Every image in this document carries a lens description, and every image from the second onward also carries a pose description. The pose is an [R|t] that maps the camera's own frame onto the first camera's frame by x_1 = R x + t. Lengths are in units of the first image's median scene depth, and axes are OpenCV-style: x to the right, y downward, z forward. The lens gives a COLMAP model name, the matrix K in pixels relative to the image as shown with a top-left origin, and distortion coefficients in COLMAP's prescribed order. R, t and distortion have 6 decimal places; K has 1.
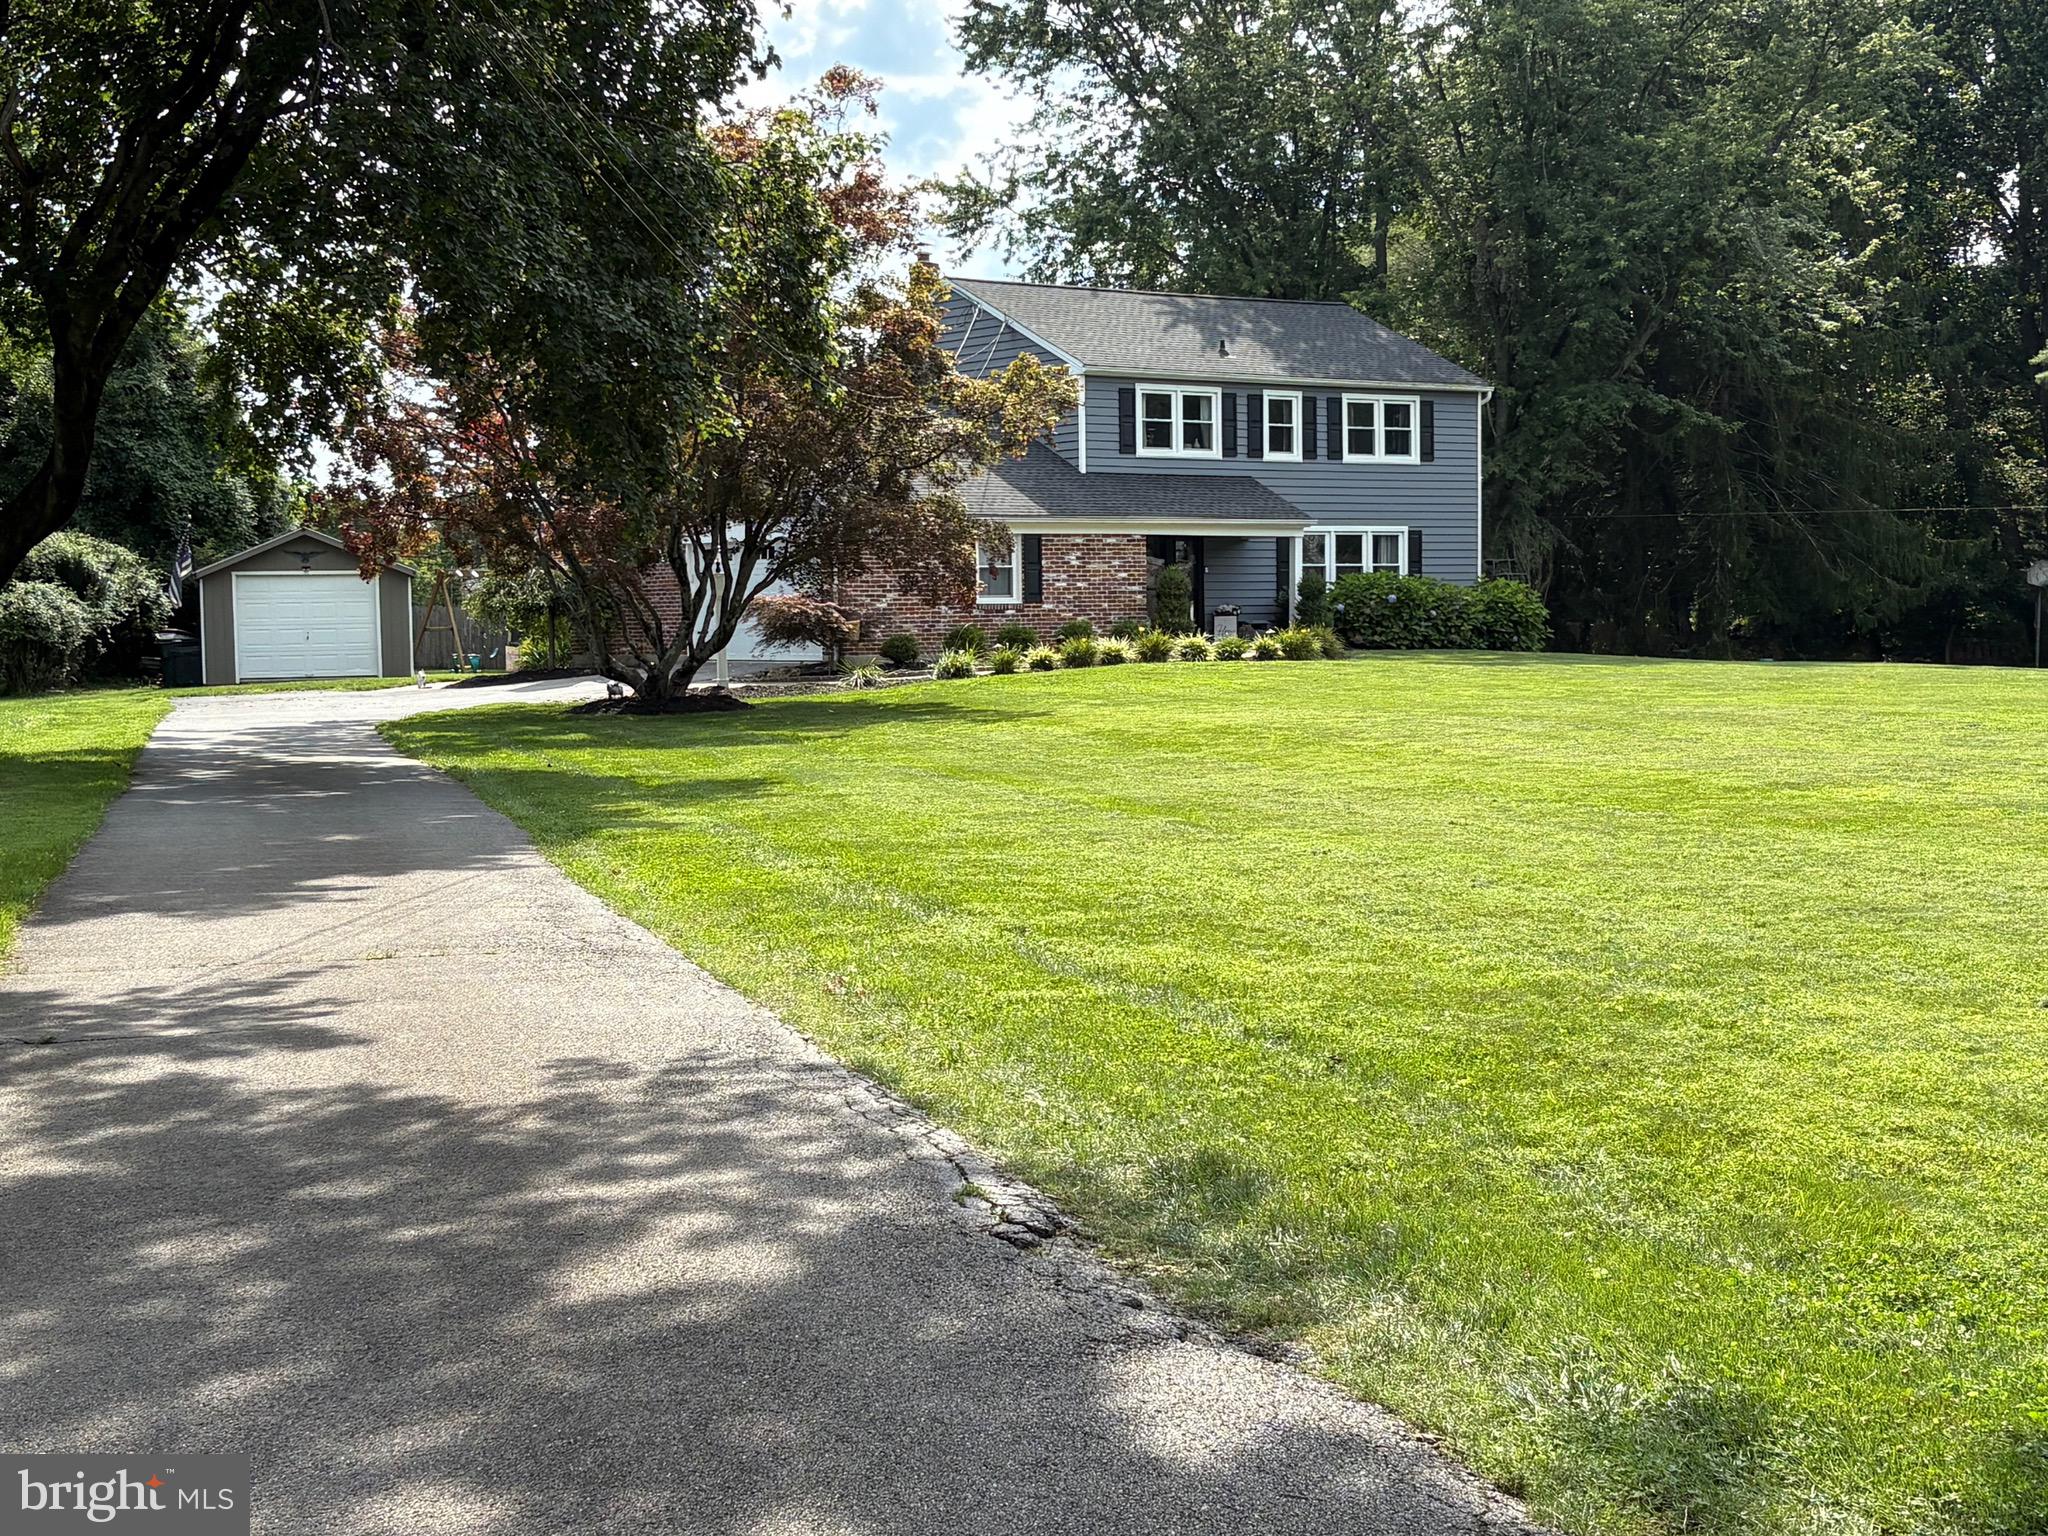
lens RADIAL K [[3064.8, 0, 1020.7], [0, 3064.8, 771.3], [0, 0, 1]] dist [0.237195, -0.019543]
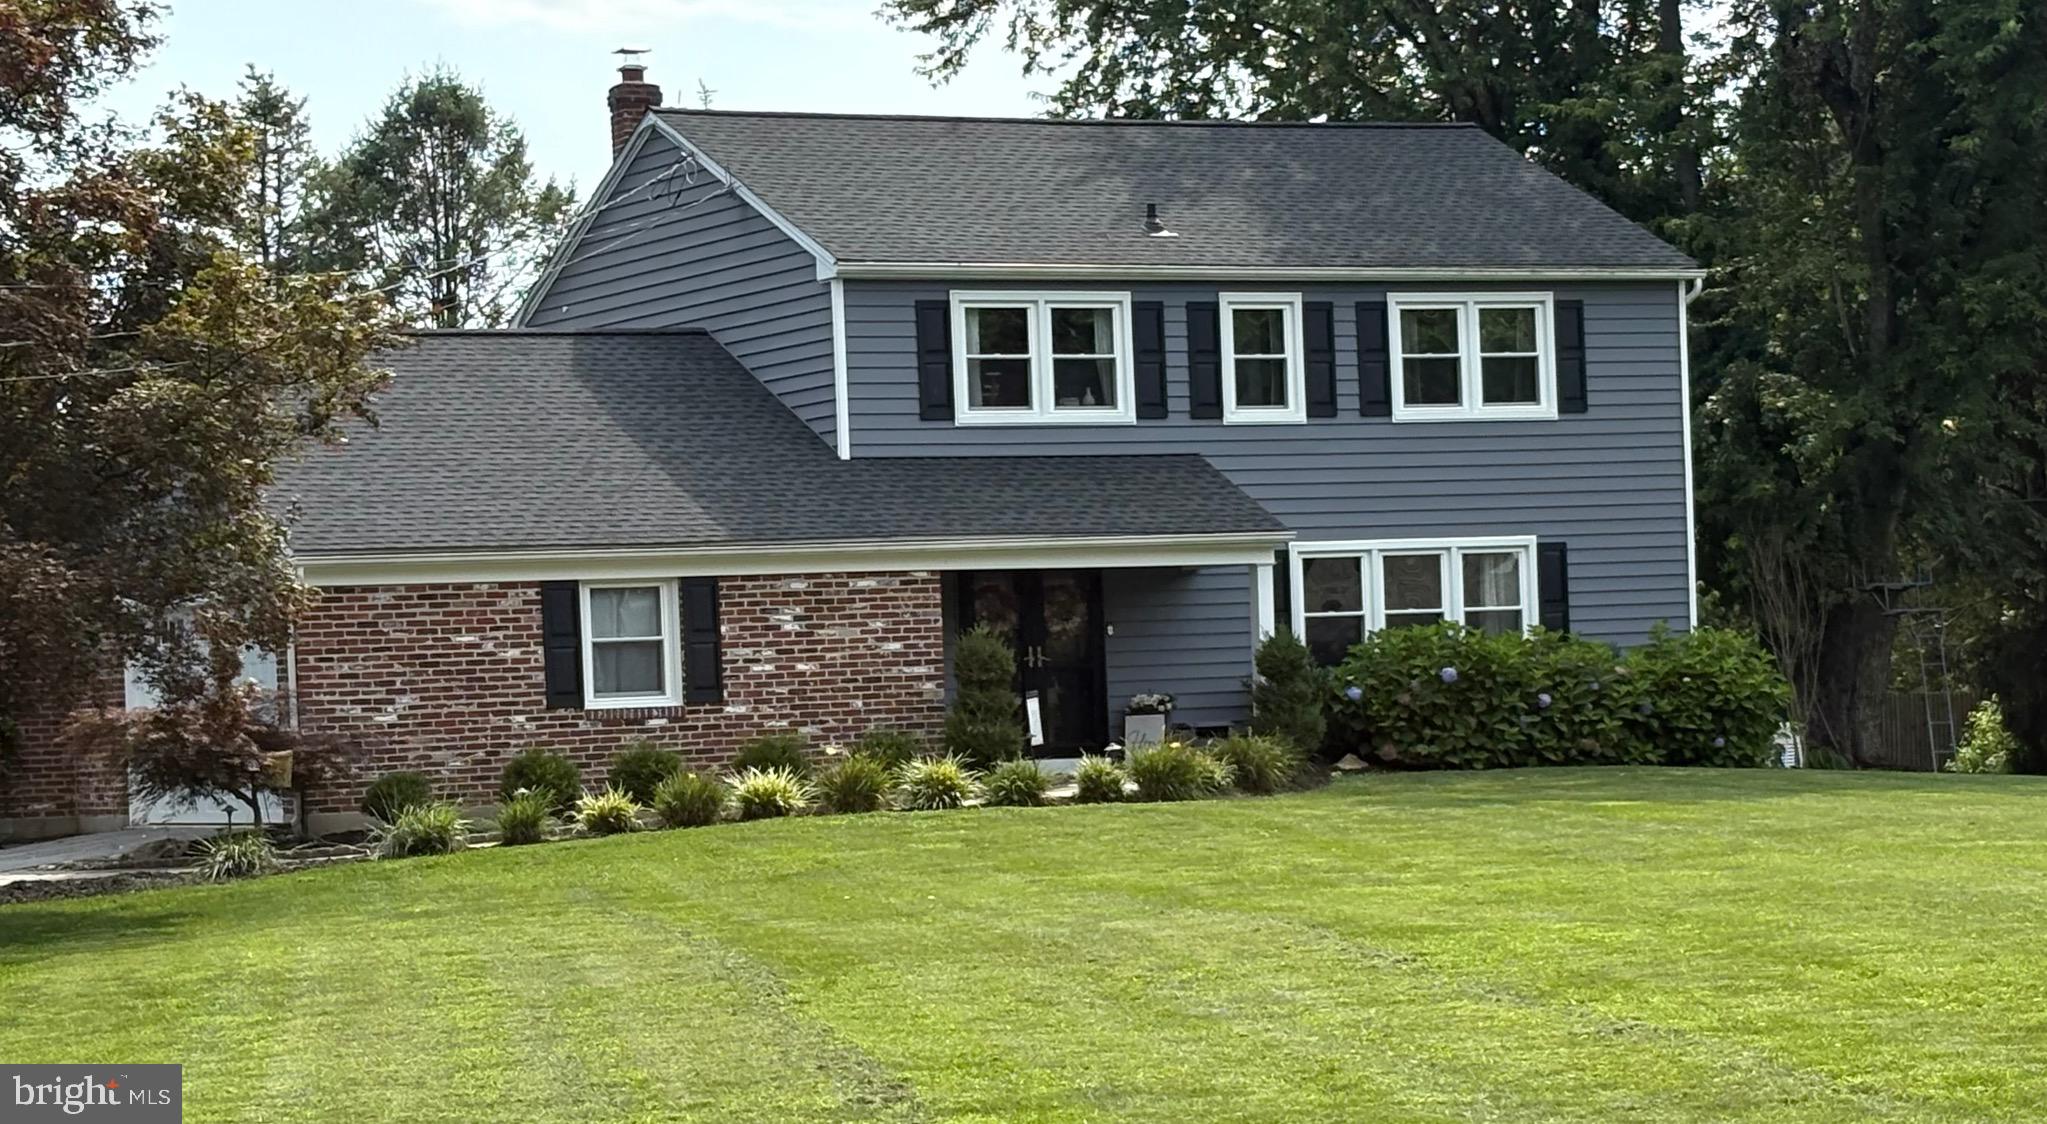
lens RADIAL K [[5341.3, 0, 1024.8], [0, 5341.3, 838.8], [0, 0, 1]] dist [0.184106, 0.116591]
pose [[0.988040, -0.023633, -0.152377, 0.186763], [0.020359, 0.999528, -0.023017, -0.007800], [0.152849, 0.019640, 0.988054, 0.074062]]
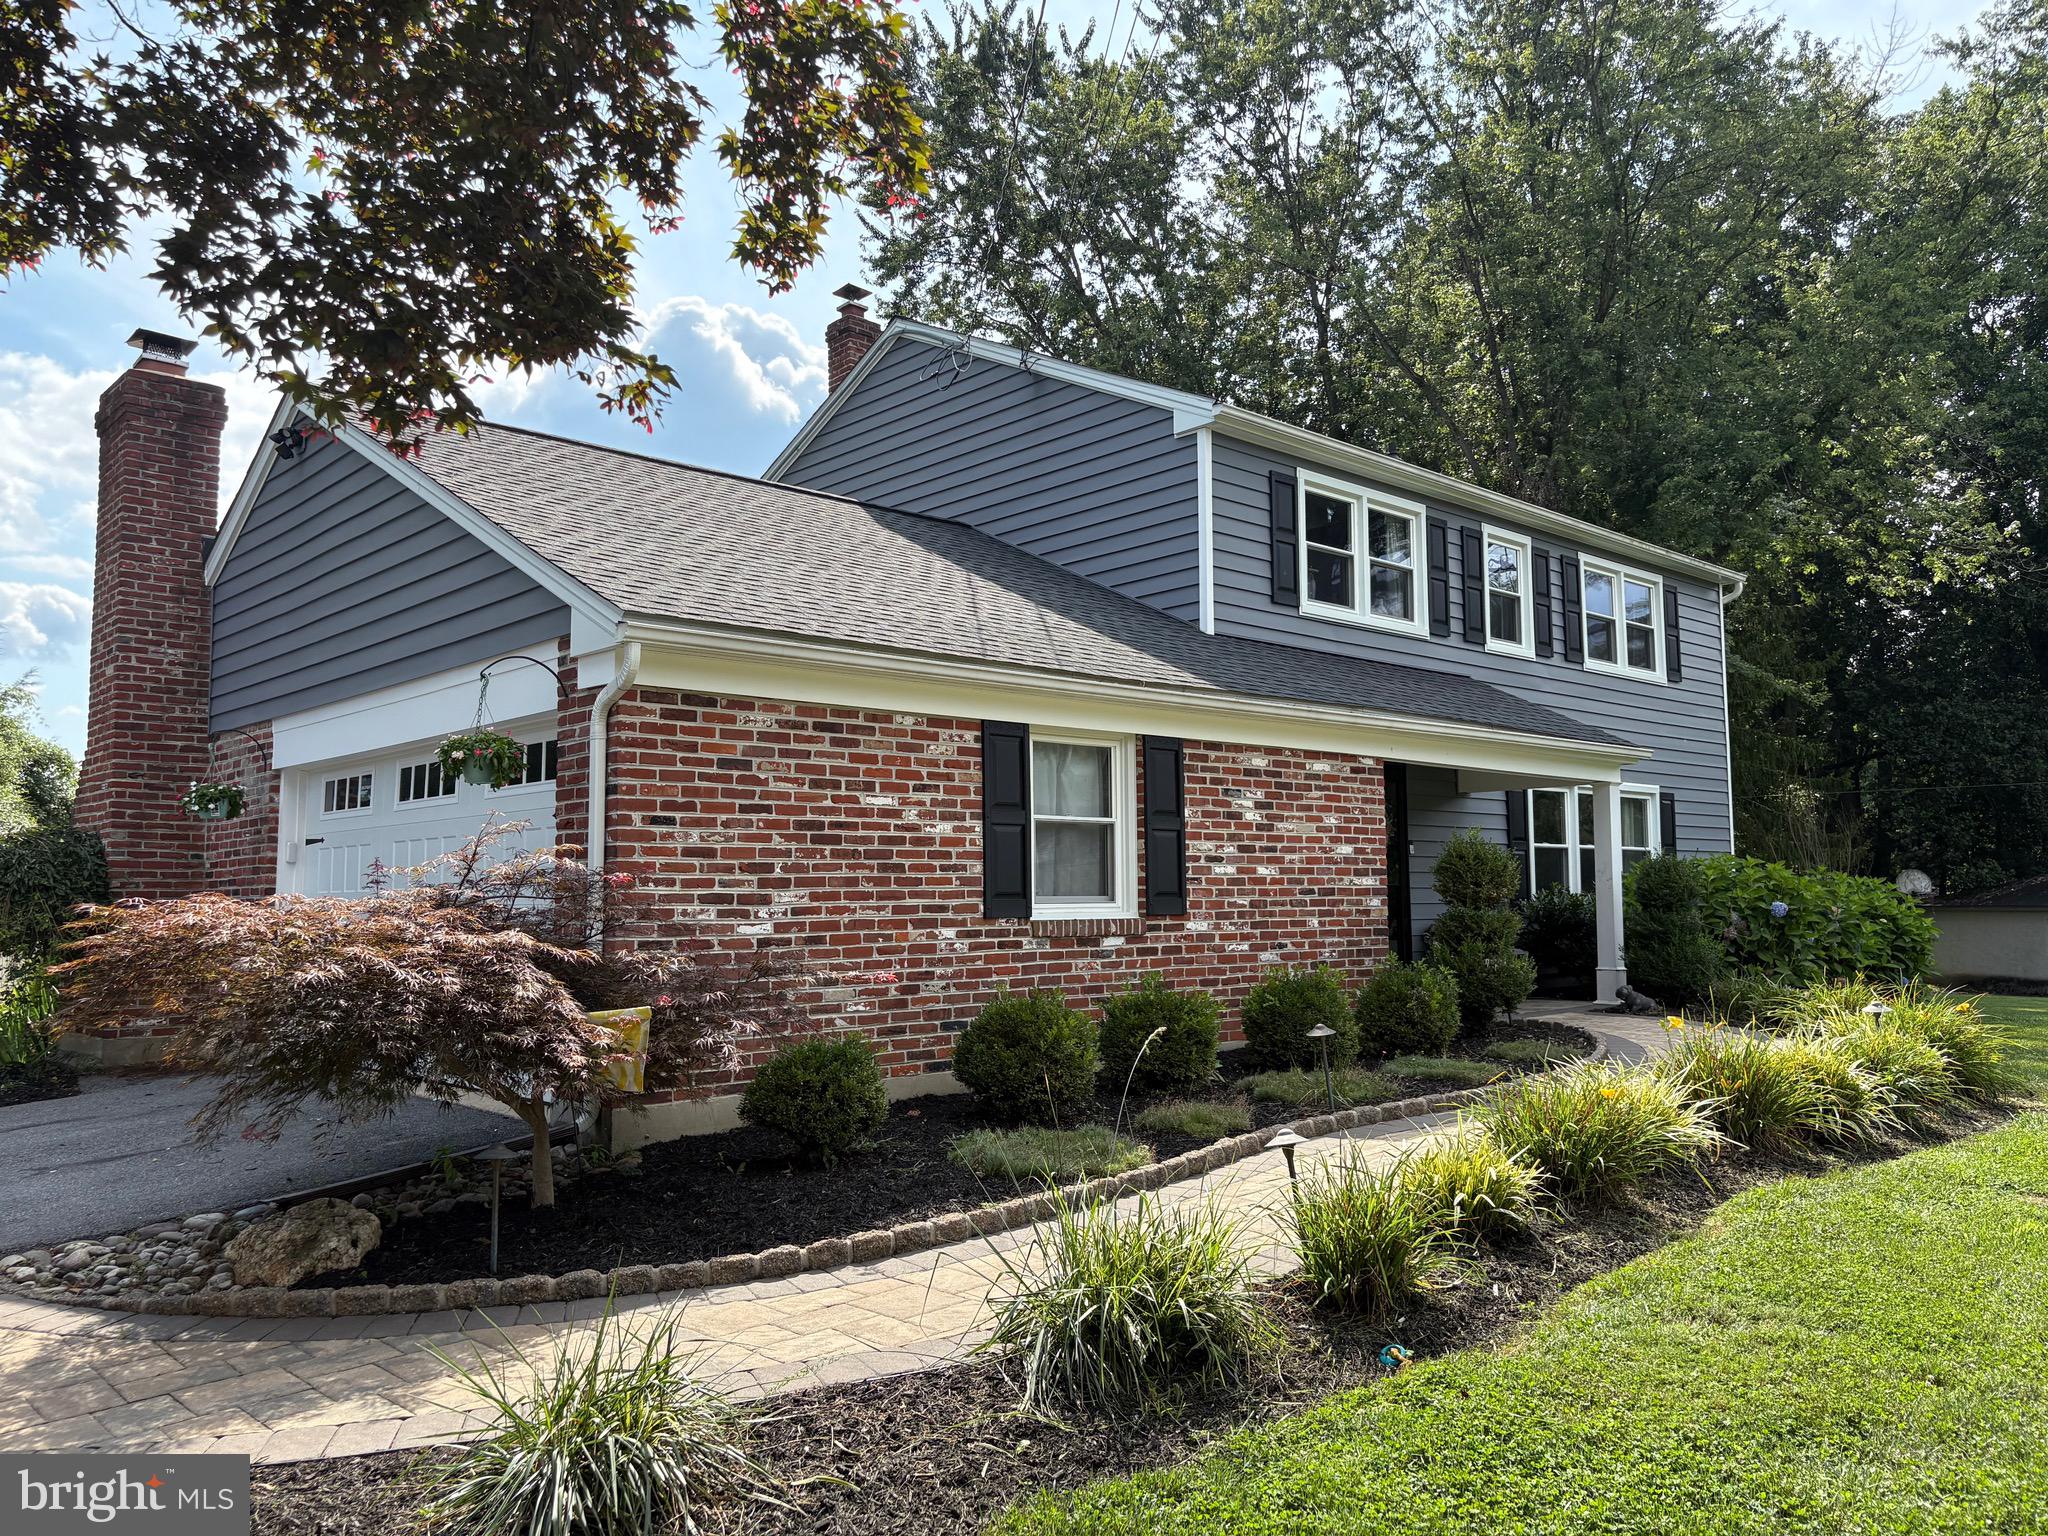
lens RADIAL K [[1550.4, 0, 1028.9], [0, 1550.4, 778.1], [0, 0, 1]] dist [0.066760, -0.088287]
pose [[0.993594, 0.013900, 0.112148, -0.031812], [0.000801, 0.991515, -0.129987, -0.043416], [-0.113003, 0.129244, 0.985153, 0.747938]]
